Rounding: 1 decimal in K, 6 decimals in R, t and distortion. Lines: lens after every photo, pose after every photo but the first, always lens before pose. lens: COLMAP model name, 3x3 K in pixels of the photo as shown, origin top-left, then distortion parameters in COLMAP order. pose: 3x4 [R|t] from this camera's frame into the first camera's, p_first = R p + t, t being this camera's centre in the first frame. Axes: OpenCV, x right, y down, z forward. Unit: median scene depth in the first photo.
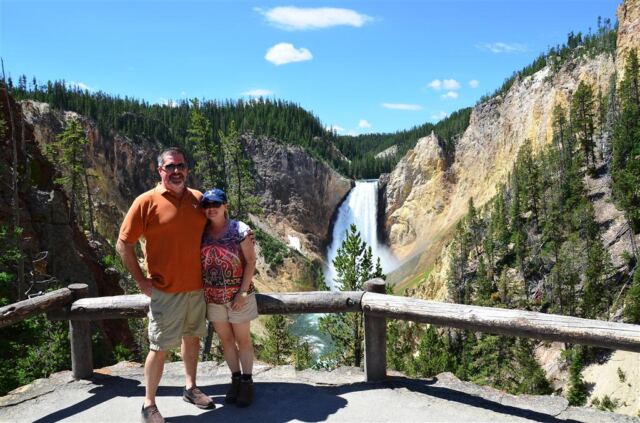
lens RADIAL K [[502.7, 0, 323.6], [0, 502.7, 213.6], [0, 0, 1]] dist [-0.153274, 0.119585]
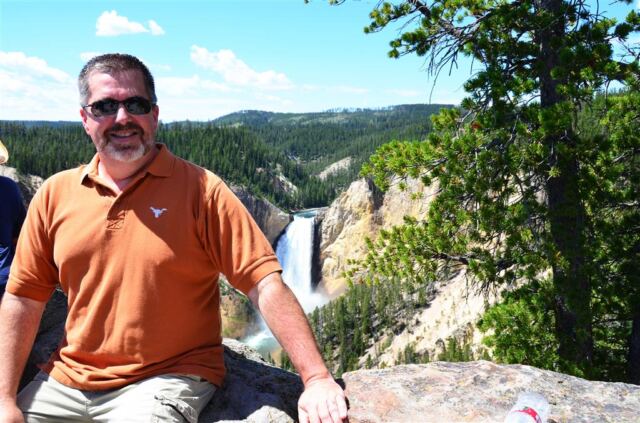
lens RADIAL K [[620.6, 0, 323.6], [0, 620.6, 213.6], [0, 0, 1]] dist [-0.080363, 0.196394]
pose [[0.998535, 0.027408, 0.046665, 0.068589], [-0.029775, 0.998265, 0.050807, -0.147622], [-0.045191, -0.052122, 0.997618, -0.347049]]
